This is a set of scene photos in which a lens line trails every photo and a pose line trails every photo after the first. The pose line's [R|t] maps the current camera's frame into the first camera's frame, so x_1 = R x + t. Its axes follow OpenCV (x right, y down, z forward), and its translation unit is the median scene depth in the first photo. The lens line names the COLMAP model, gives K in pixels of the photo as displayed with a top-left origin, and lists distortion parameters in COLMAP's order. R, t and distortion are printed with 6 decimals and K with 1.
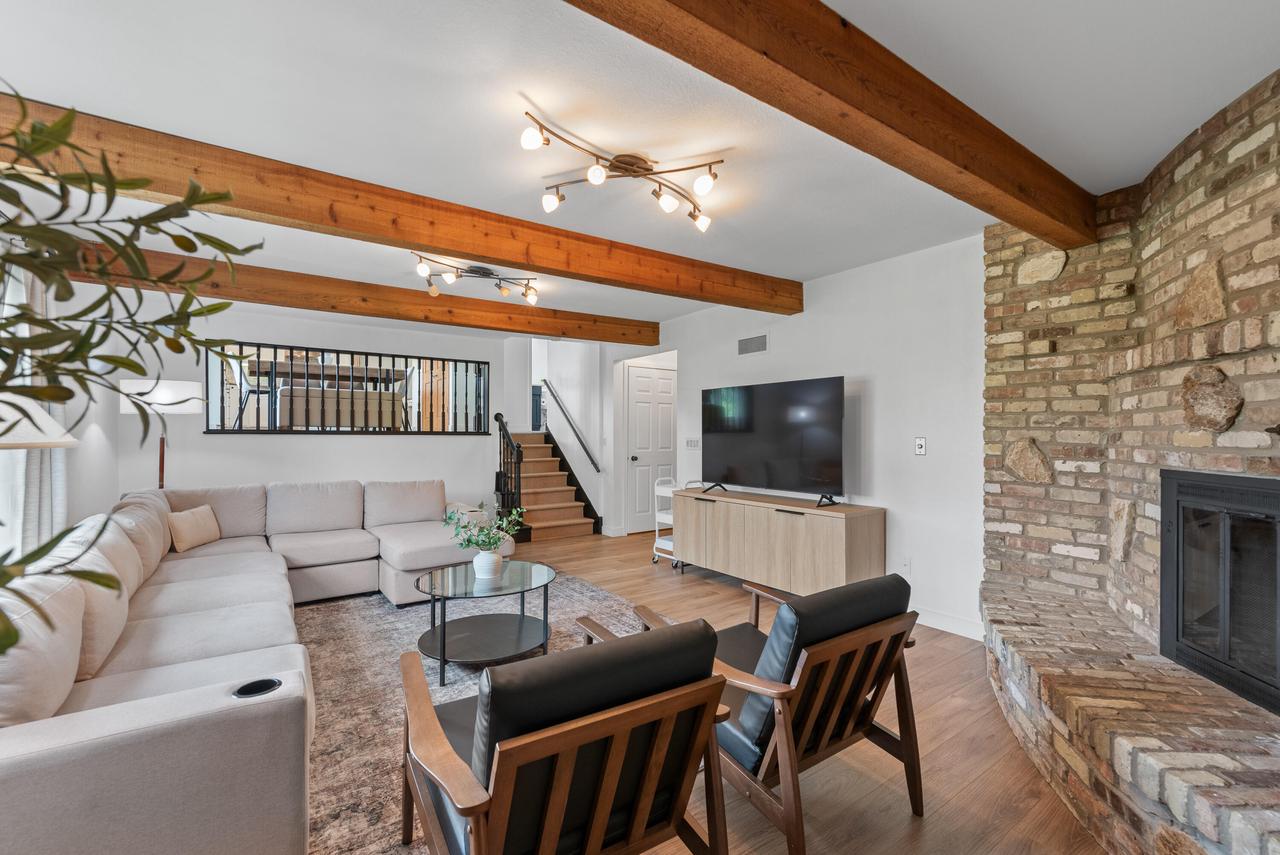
lens RADIAL K [[553.3, 0, 637.5], [0, 553.3, 431.7], [0, 0, 1]] dist [0.001199, -0.000394]
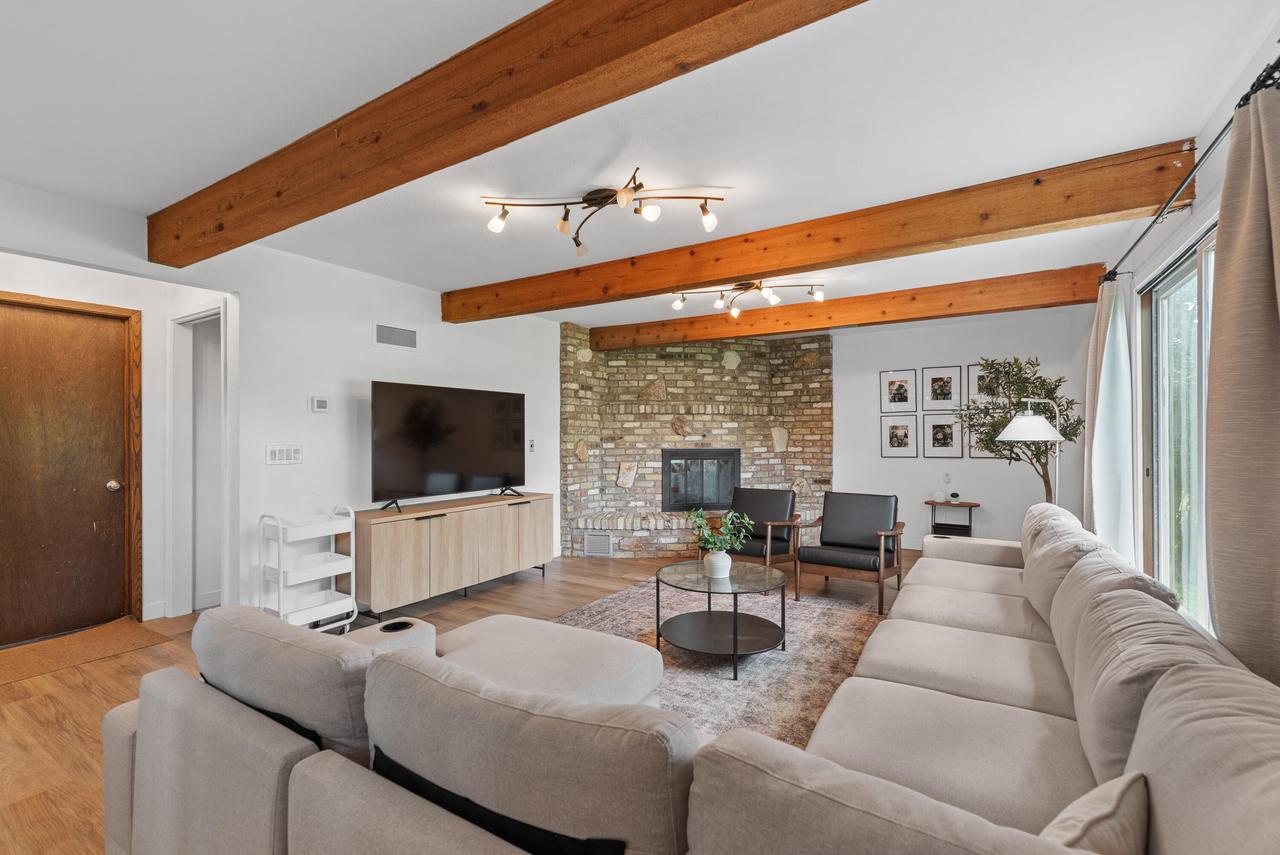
lens RADIAL K [[553.3, 0, 638.2], [0, 553.3, 434.5], [0, 0, 1]] dist [0.001199, -0.000394]
pose [[-0.386081, 0.004741, 0.922453, -1.239020], [0.001283, 0.999989, -0.004602, 0.003873], [-0.922464, -0.000593, -0.386082, 1.643231]]
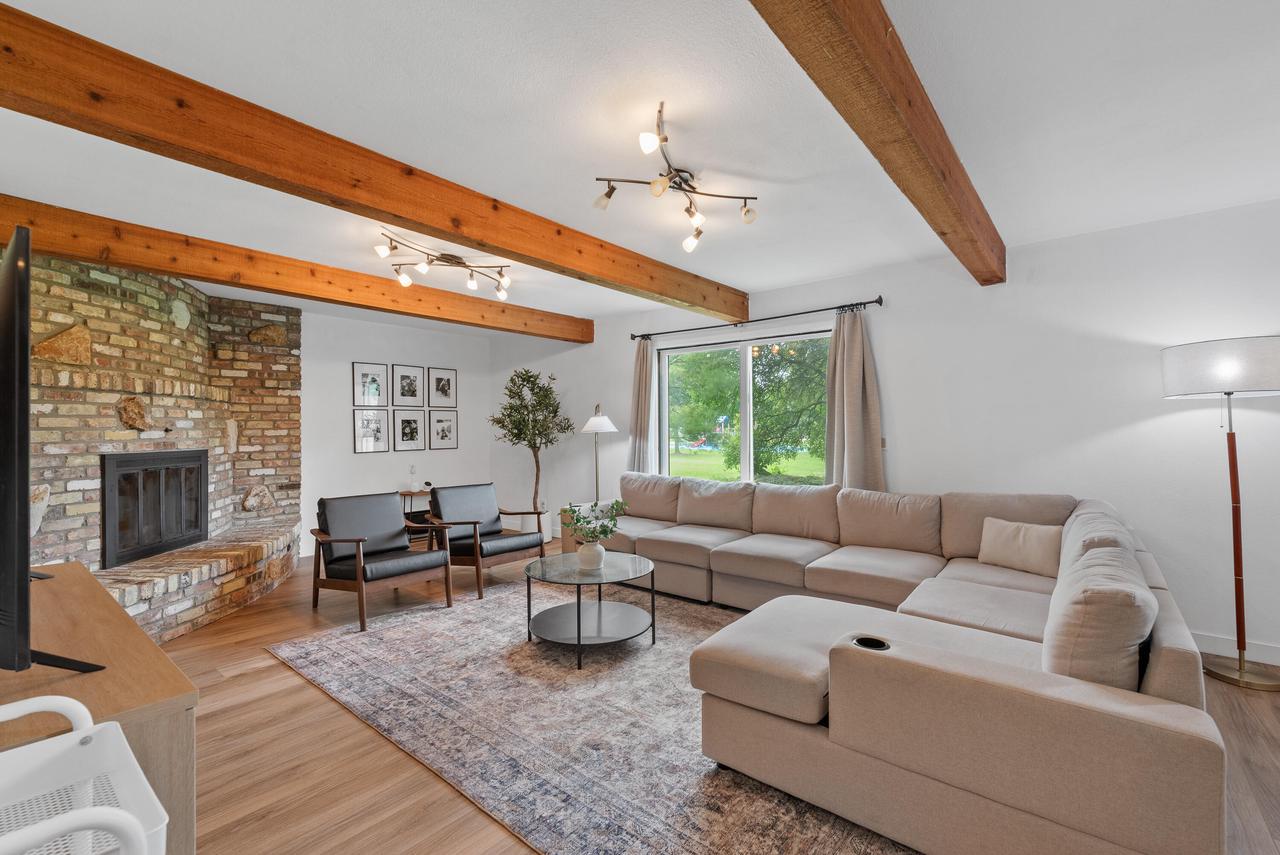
lens RADIAL K [[553.3, 0, 641.8], [0, 553.3, 427.0], [0, 0, 1]] dist [0.001199, -0.000394]
pose [[-0.963546, 0.005821, -0.267480, -0.089913], [0.007266, 0.999964, -0.004415, 0.004508], [0.267444, -0.006198, -0.963553, 2.168327]]
